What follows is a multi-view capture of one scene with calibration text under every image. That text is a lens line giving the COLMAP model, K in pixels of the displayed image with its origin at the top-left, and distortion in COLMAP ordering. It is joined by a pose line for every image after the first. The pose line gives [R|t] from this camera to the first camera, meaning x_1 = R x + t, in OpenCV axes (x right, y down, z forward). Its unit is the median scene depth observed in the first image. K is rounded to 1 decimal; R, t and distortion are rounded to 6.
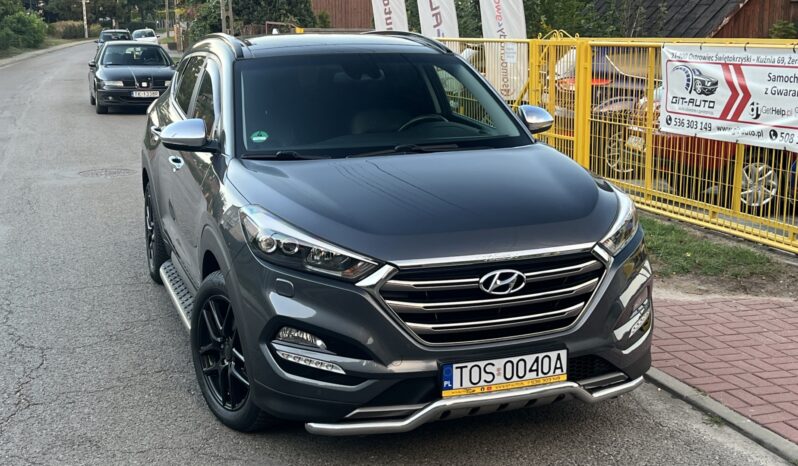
lens RADIAL K [[1013.0, 0, 404.9], [0, 1013.0, 236.7], [0, 0, 1]] dist [0.181102, -0.498703]
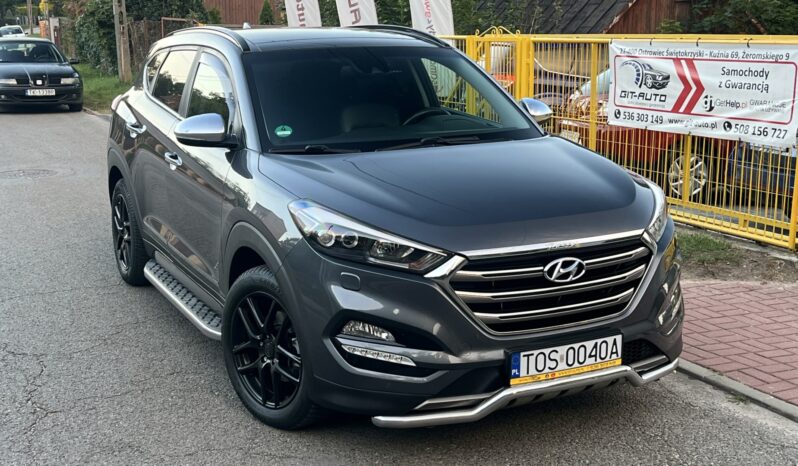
lens RADIAL K [[1013.0, 0, 404.9], [0, 1013.0, 236.7], [0, 0, 1]] dist [0.181102, -0.498703]
pose [[0.992172, -0.022766, 0.122789, -0.181913], [0.022578, 0.999741, 0.002926, 0.004730], [-0.122824, -0.000131, 0.992428, 0.009367]]
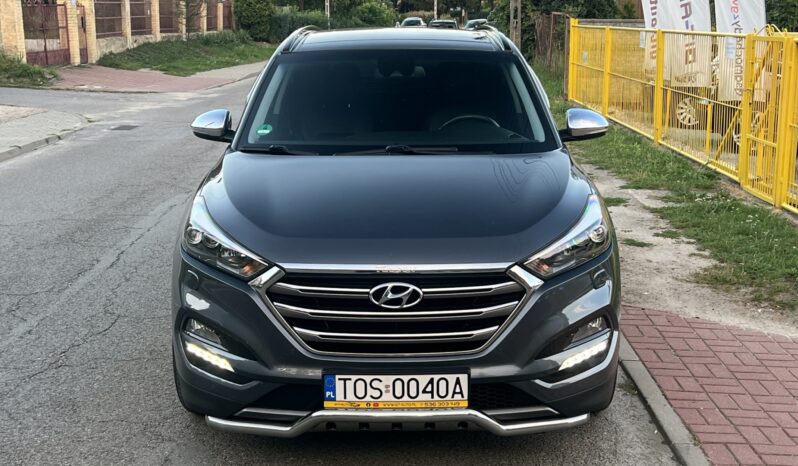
lens RADIAL K [[1013.0, 0, 404.9], [0, 1013.0, 236.7], [0, 0, 1]] dist [0.181102, -0.498703]
pose [[0.942656, 0.078804, -0.324331, 0.398318], [-0.075512, 0.996885, 0.022745, -0.031504], [0.325113, 0.003050, 0.945670, 0.102928]]
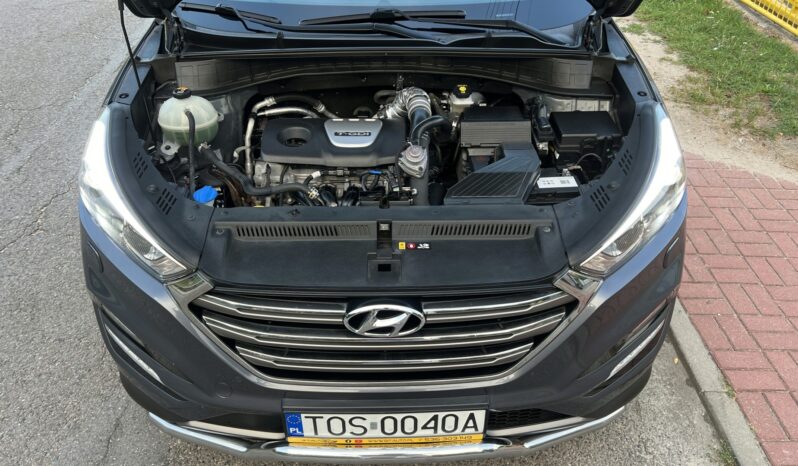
lens RADIAL K [[631.2, 0, 399.0], [0, 631.2, 233.0], [0, 0, 1]] dist [0.014357, -0.000087]
pose [[0.946224, 0.199309, -0.254827, 0.188426], [-0.078177, 0.905211, 0.417710, -0.162903], [0.313925, -0.375326, 0.872113, 0.668860]]
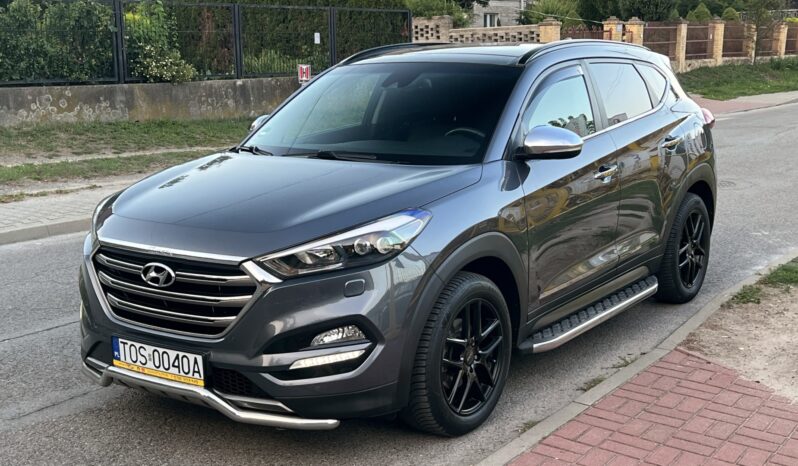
lens RADIAL K [[1013.0, 0, 404.9], [0, 1013.0, 236.7], [0, 0, 1]] dist [0.181102, -0.498703]
pose [[0.583613, 0.153797, -0.797334, 1.067466], [-0.161544, 0.984264, 0.071610, -0.110250], [0.795801, 0.087012, 0.599275, 0.547861]]
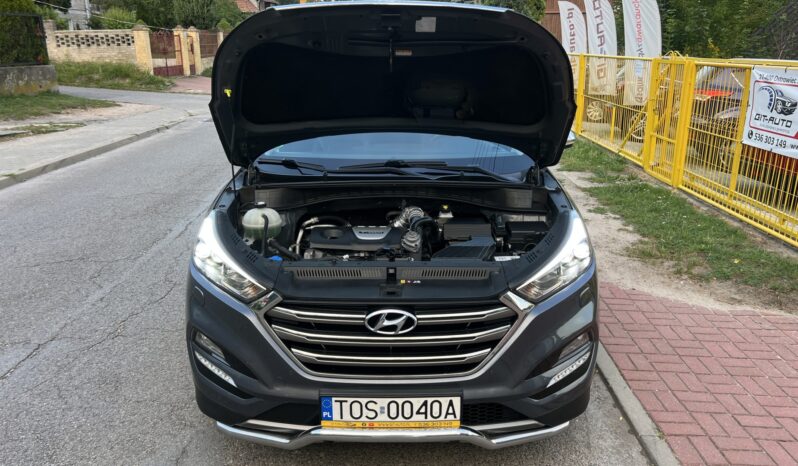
lens RADIAL K [[626.5, 0, 399.0], [0, 626.5, 233.0], [0, 0, 1]] dist [0.068538, -0.081204]
pose [[0.940470, 0.109225, -0.321848, 0.279841], [-0.080337, 0.991561, 0.101750, -0.098605], [0.330245, -0.069837, 0.941308, 0.436227]]
